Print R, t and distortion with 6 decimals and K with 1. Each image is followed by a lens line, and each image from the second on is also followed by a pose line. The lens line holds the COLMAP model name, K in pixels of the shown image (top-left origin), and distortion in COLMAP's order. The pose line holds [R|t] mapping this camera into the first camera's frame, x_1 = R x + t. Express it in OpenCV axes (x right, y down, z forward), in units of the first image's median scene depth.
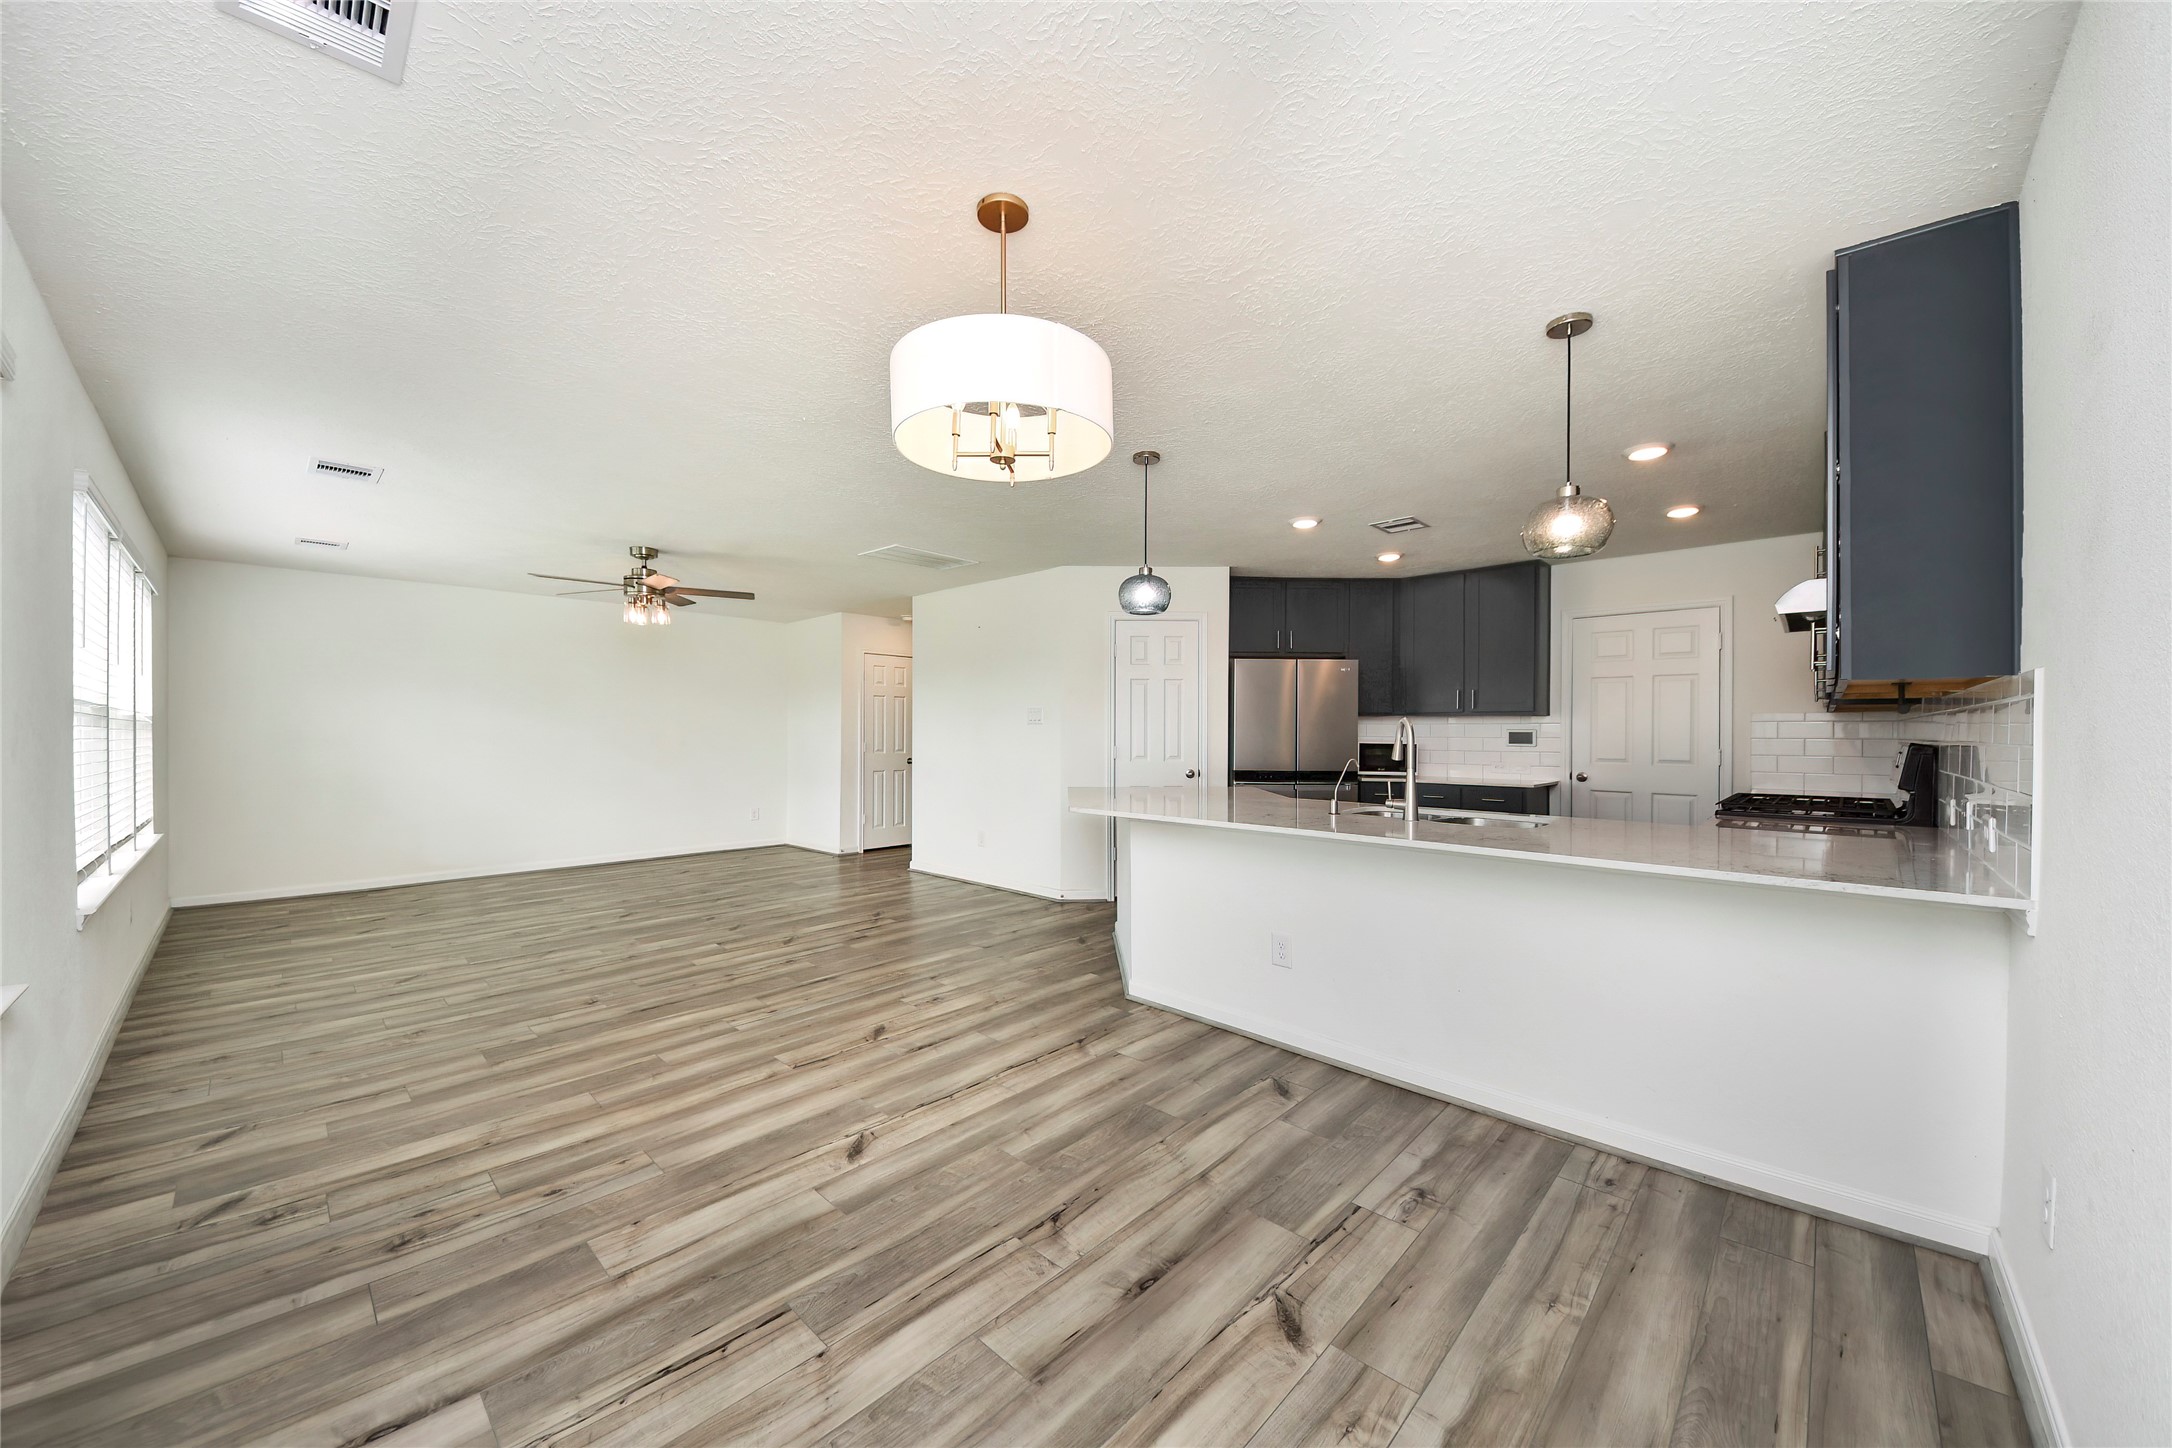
lens RADIAL K [[774.5, 0, 1095.7], [0, 774.5, 723.9], [0, 0, 1]] dist [0.037259, -0.020234]
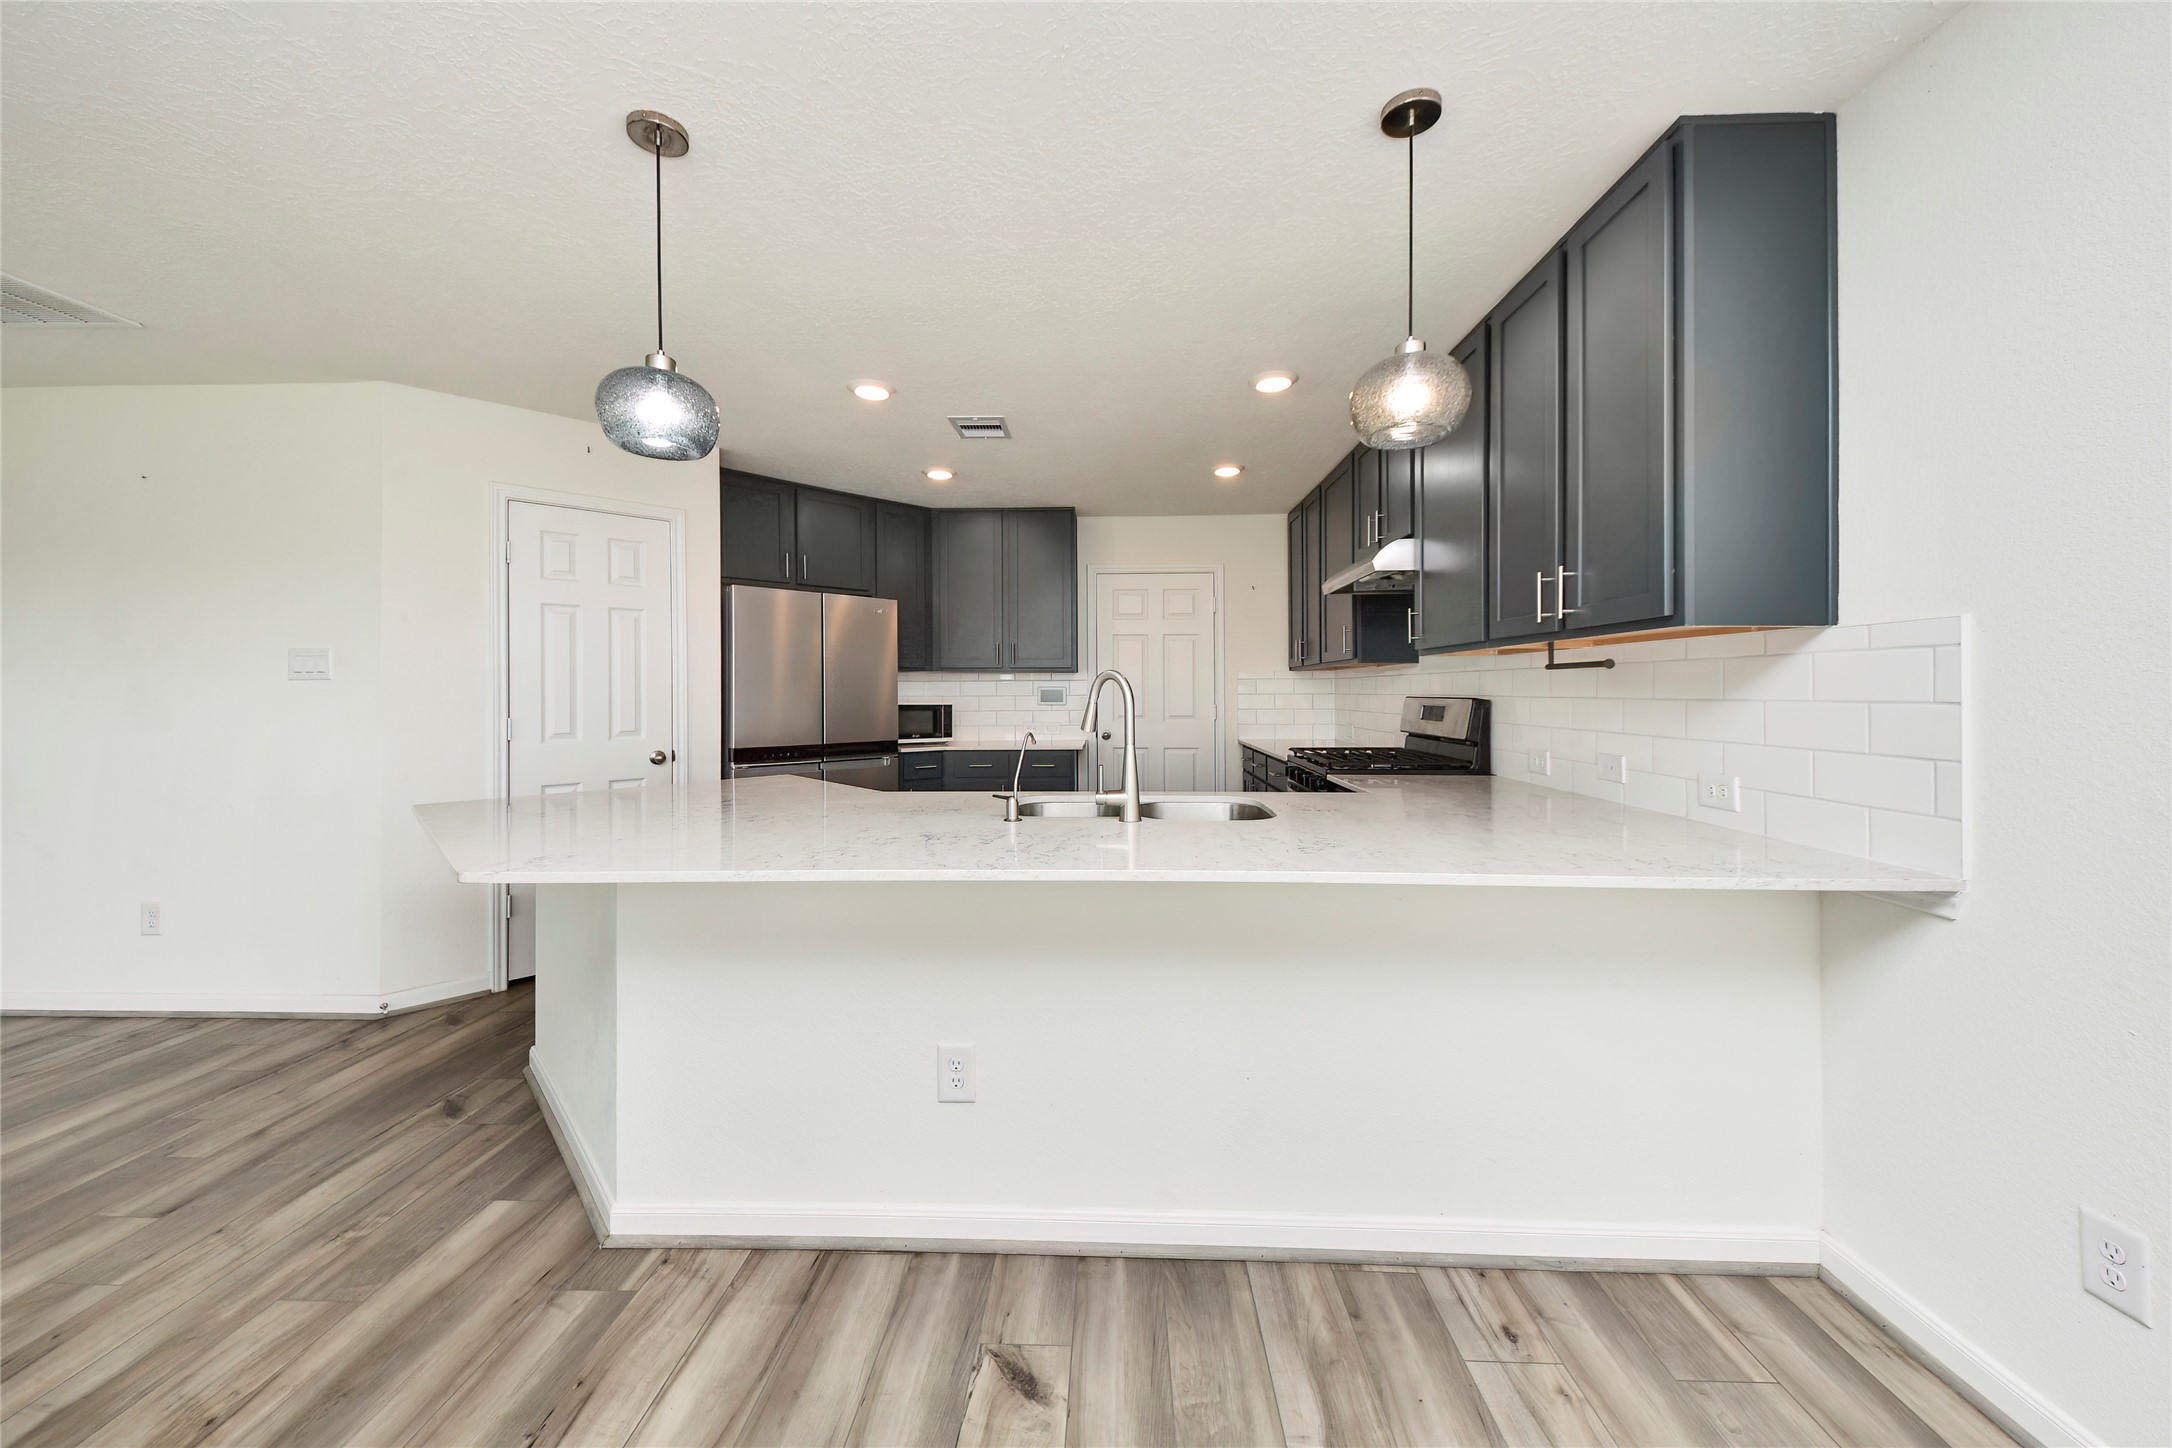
lens RADIAL K [[775.2, 0, 1087.3], [0, 775.2, 695.3], [0, 0, 1]] dist [0.039050, -0.014156]
pose [[0.754658, -0.010360, 0.656037, -0.040181], [-0.001316, 0.999849, 0.017303, 0.000855], [-0.656117, -0.013922, 0.754530, 0.323744]]
